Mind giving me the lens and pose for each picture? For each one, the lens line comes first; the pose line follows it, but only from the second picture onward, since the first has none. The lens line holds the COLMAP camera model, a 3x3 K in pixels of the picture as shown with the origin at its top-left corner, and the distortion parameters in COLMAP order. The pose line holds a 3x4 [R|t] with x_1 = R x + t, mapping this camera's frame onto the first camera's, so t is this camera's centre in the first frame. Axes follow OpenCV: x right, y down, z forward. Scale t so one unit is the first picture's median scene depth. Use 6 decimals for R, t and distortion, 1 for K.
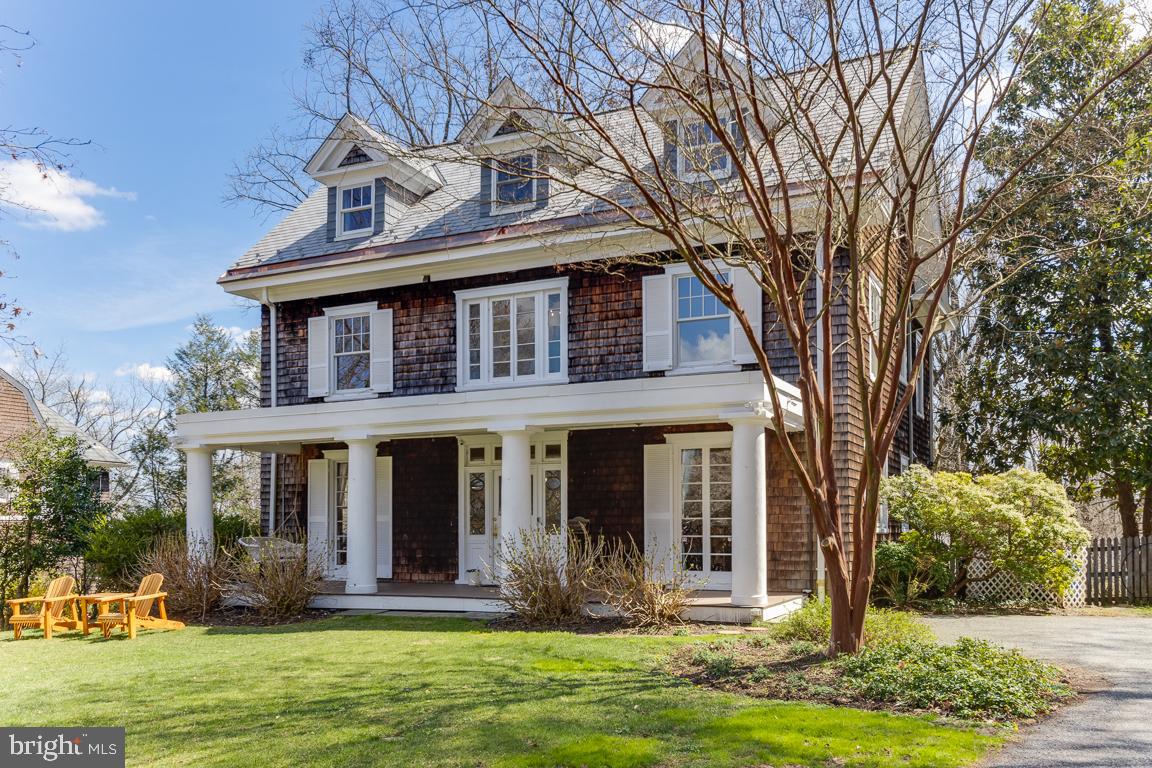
lens RADIAL K [[874.7, 0, 484.0], [0, 874.7, 442.9], [0, 0, 1]] dist [-0.006024, -0.001022]
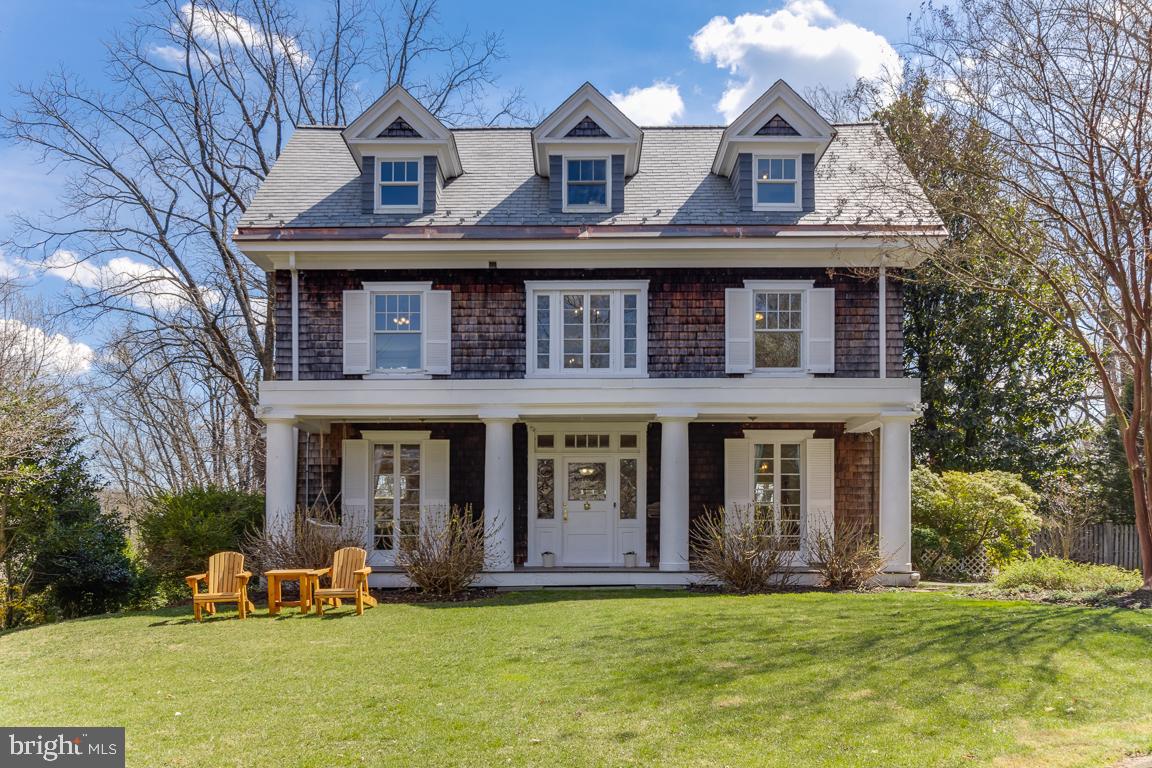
lens RADIAL K [[775.2, 0, 576.9], [0, 775.2, 452.8], [0, 0, 1]] dist [0.001678, 0.000090]
pose [[0.919418, 0.036111, 0.391620, -0.325267], [-0.042881, 0.999044, 0.008552, 0.017235], [-0.390936, -0.024656, 0.920087, 0.136814]]
